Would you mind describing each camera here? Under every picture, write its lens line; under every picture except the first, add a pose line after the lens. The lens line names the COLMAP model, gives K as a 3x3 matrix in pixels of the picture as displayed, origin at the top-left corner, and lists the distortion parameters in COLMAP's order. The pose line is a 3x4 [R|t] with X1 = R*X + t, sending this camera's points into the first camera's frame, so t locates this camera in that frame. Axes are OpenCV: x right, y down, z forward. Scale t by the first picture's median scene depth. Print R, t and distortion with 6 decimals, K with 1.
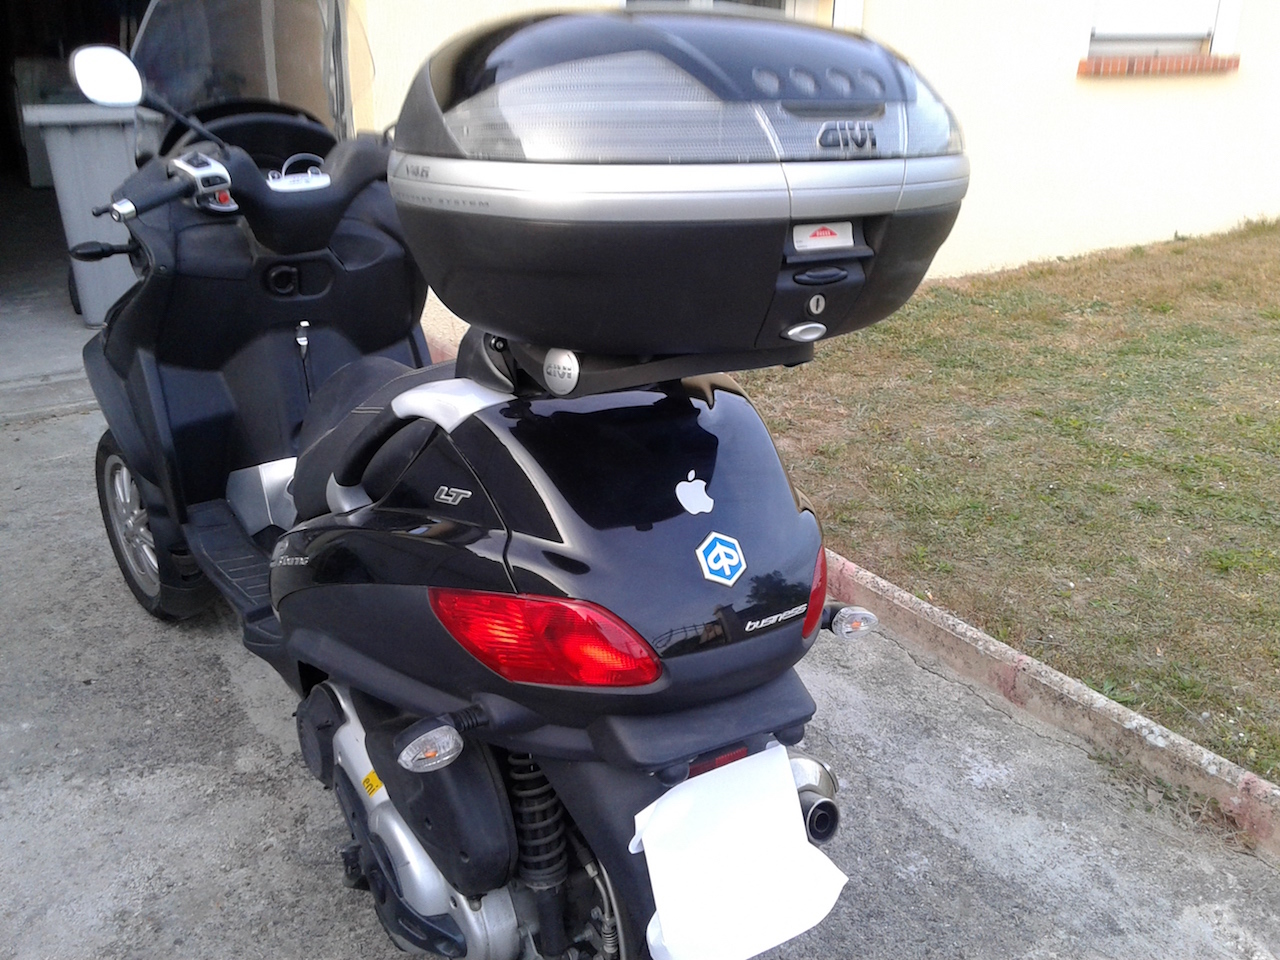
lens RADIAL K [[1173.4, 0, 641.0], [0, 1173.4, 457.4], [0, 0, 1]] dist [-0.004507, -0.003549]
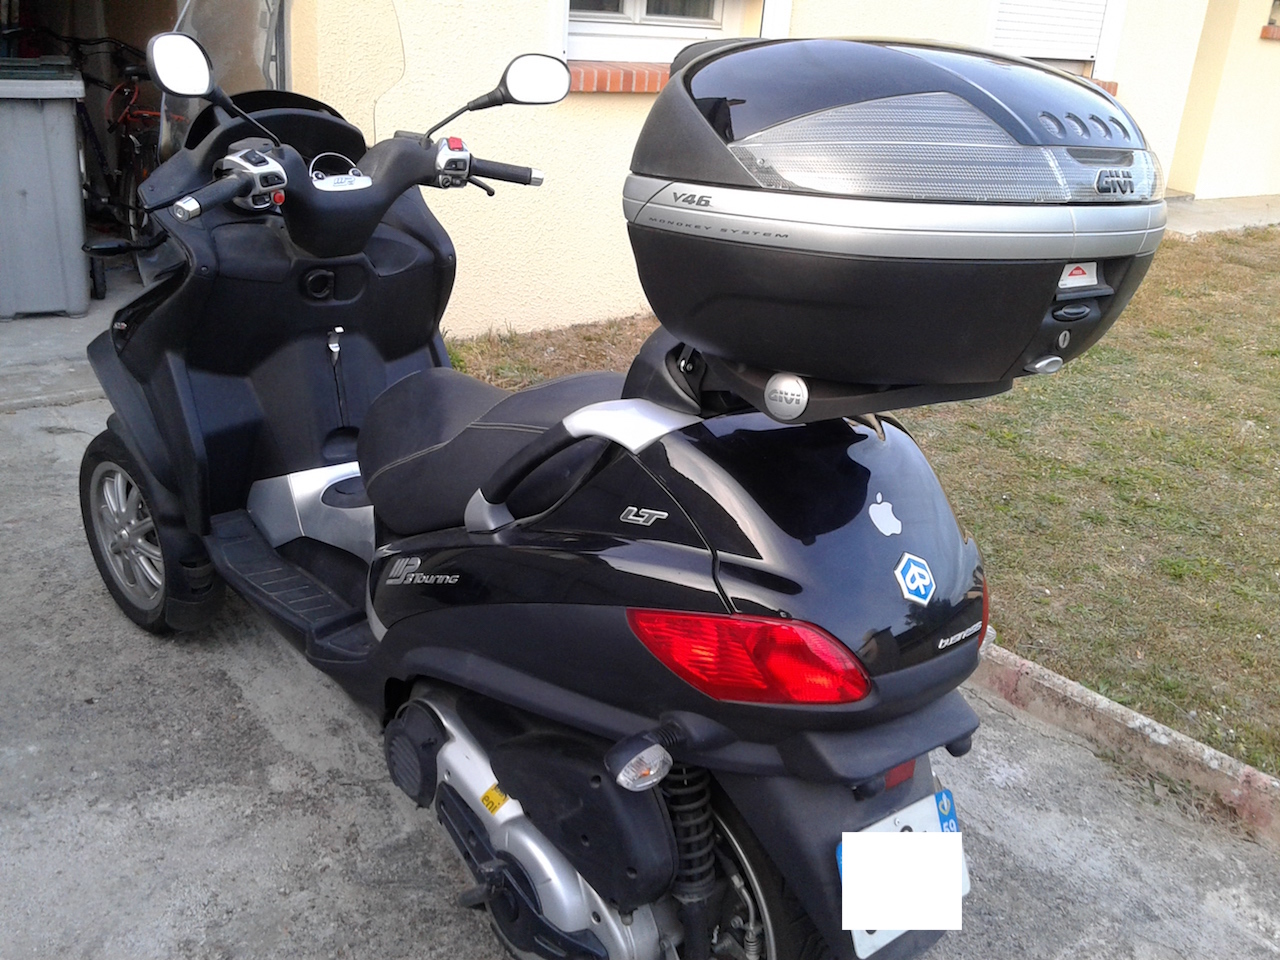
lens RADIAL K [[1171.9, 0, 640.0], [0, 1171.9, 480.0], [0, 0, 1]] dist [0.006367, -0.022884]
pose [[0.991245, 0.006978, 0.131849, -0.178166], [-0.009440, 0.999792, 0.018057, -0.009959], [-0.131695, -0.019144, 0.991105, 0.004043]]
